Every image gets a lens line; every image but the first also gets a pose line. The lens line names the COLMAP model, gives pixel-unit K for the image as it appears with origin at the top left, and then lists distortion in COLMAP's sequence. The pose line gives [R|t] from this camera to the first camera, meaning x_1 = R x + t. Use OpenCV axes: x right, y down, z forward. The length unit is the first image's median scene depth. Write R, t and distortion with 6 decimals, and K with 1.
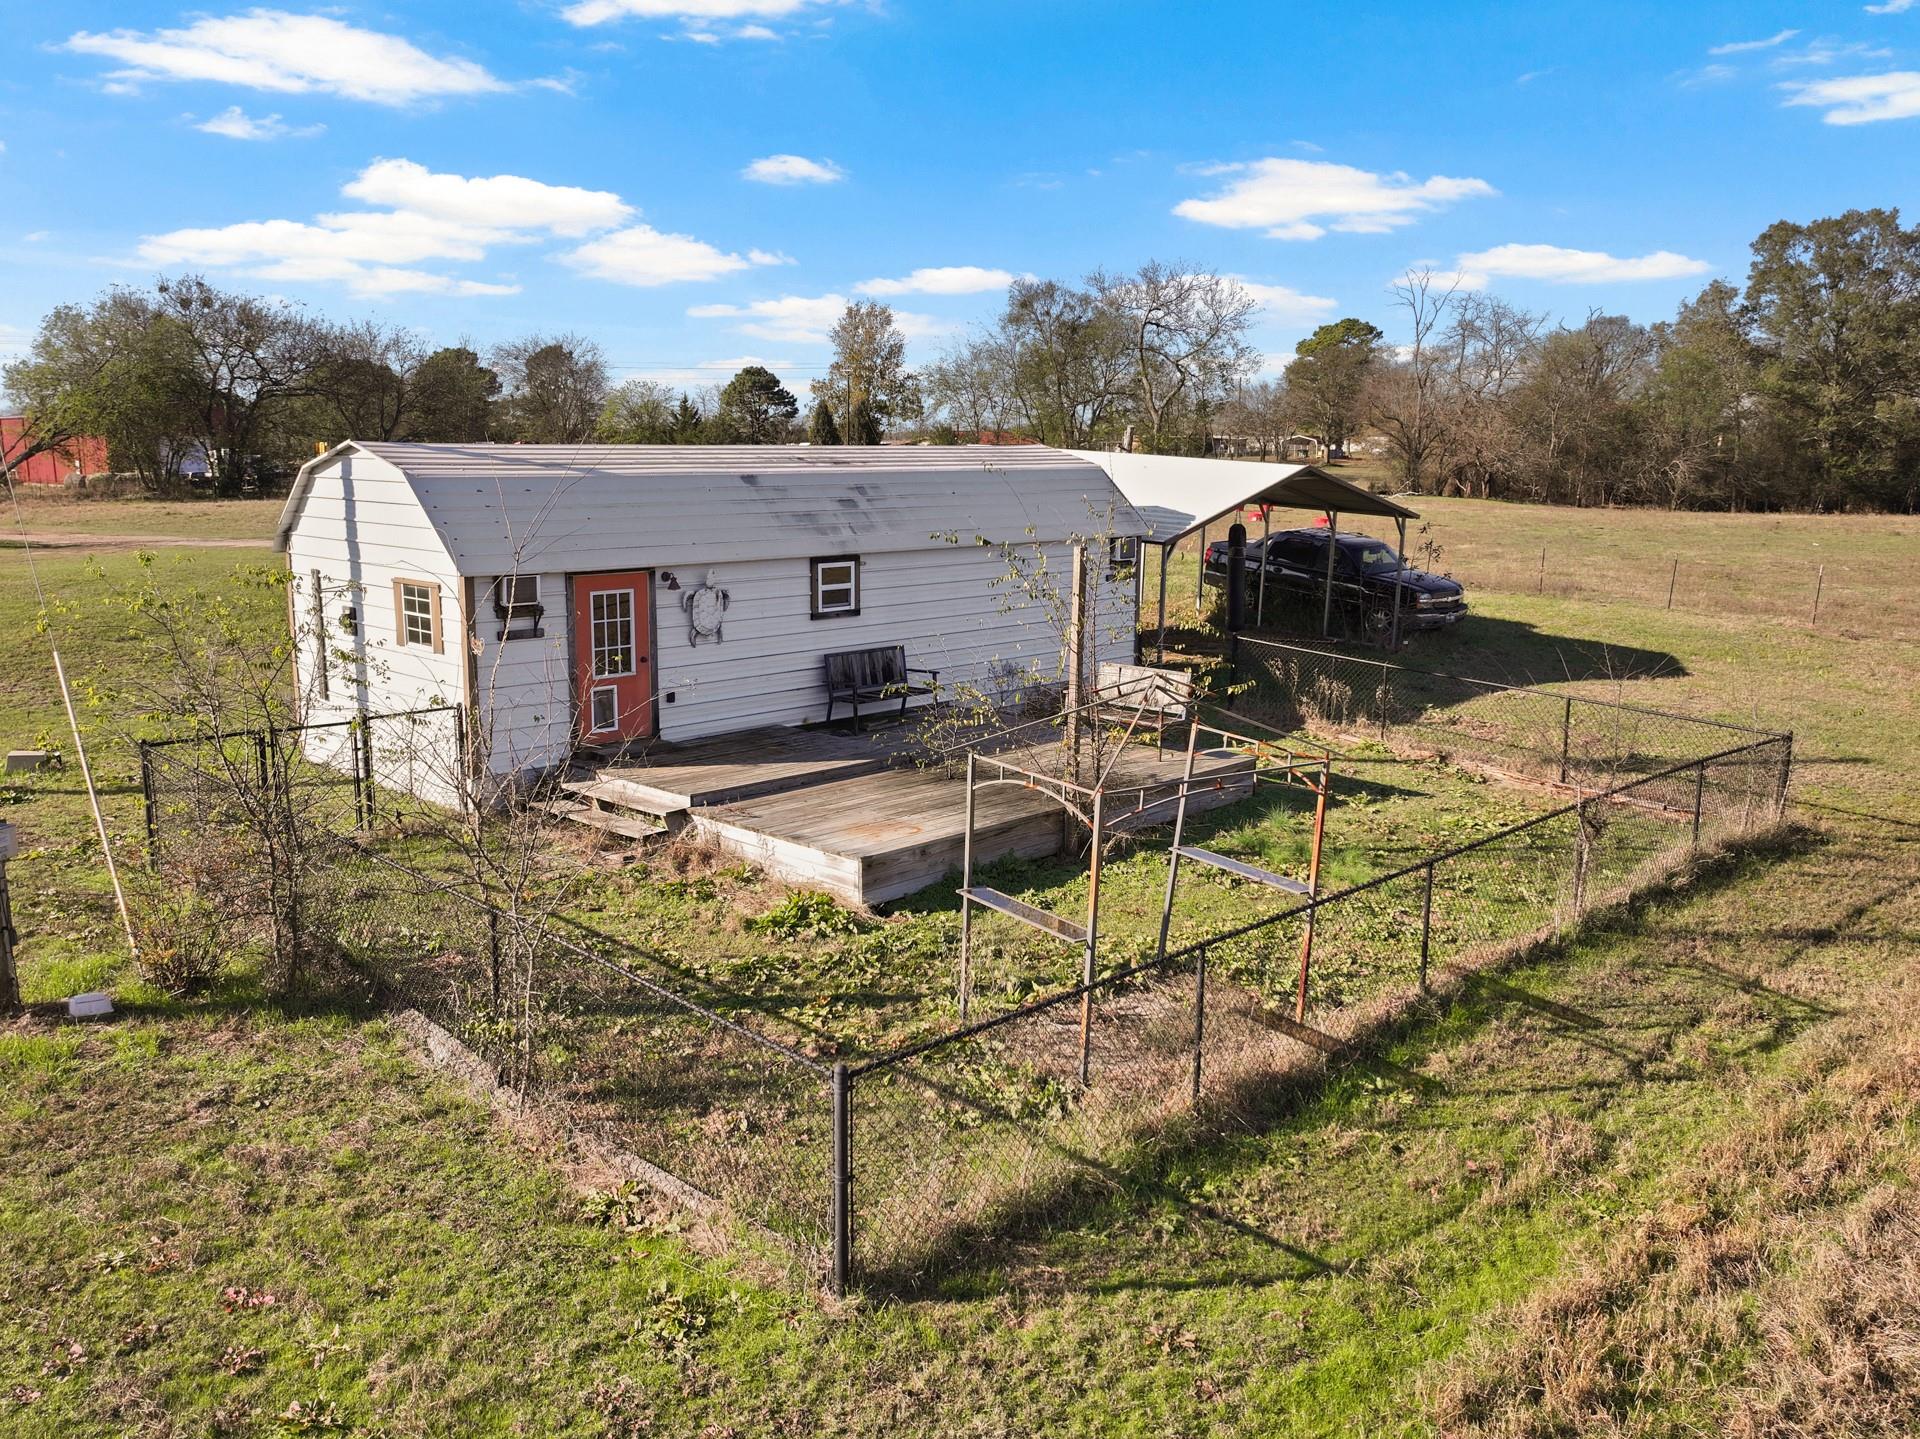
lens RADIAL K [[1528.6, 0, 960.0], [0, 1528.6, 719.5], [0, 0, 1]] dist [0.006769, -0.002636]
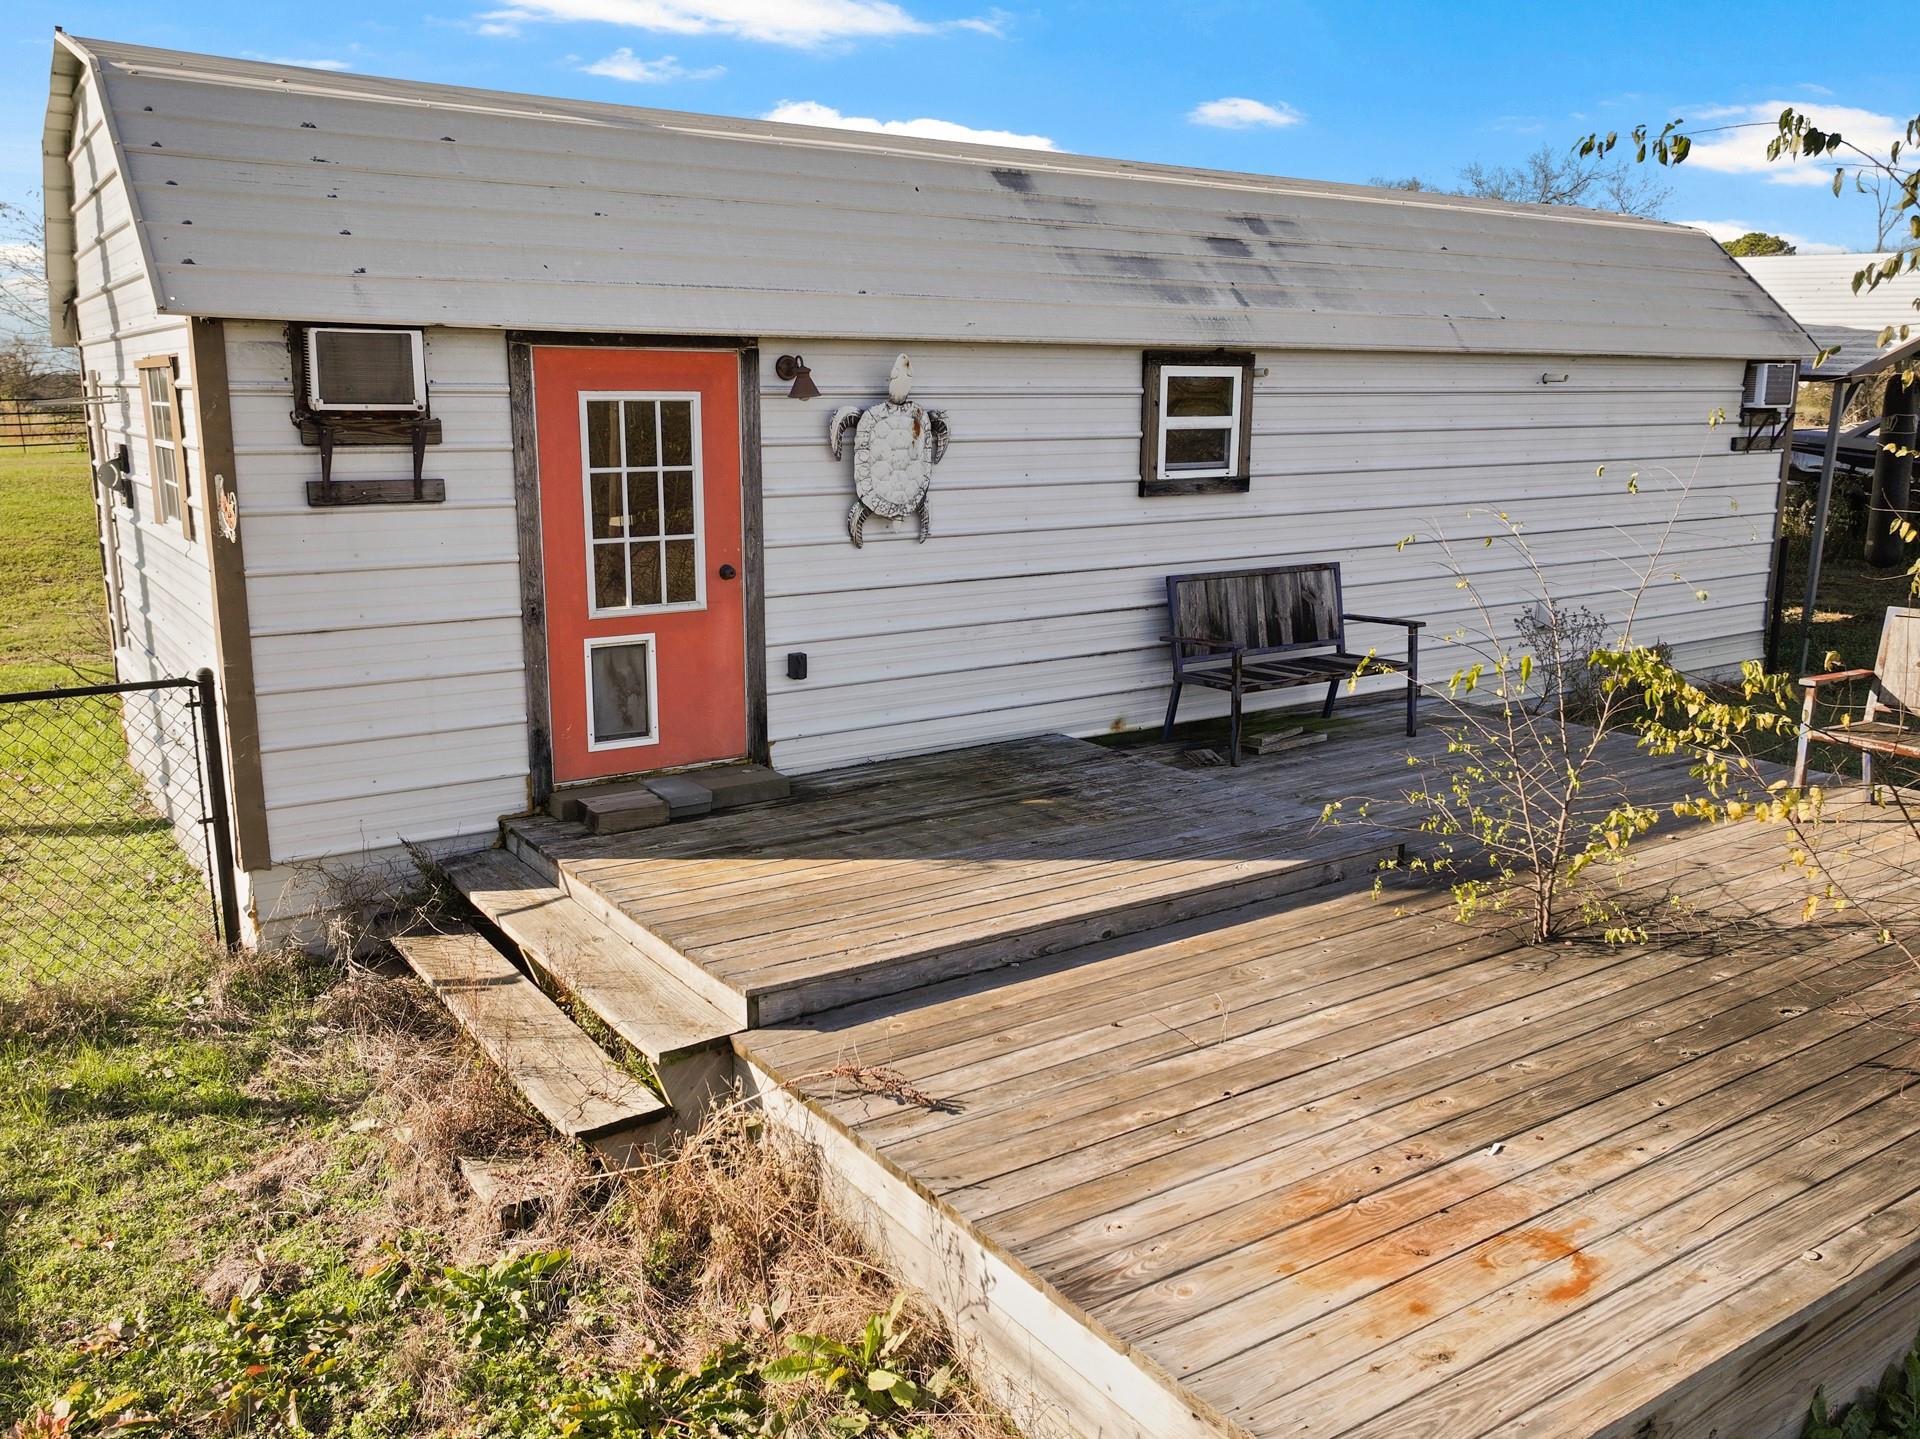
lens RADIAL K [[1528.6, 0, 960.0], [0, 1528.6, 719.5], [0, 0, 1]] dist [0.006769, -0.002636]
pose [[0.979839, 0.037296, -0.196277, -0.064790], [-0.031474, 0.998970, 0.032697, -0.015202], [0.197295, -0.025860, 0.980003, 0.609682]]
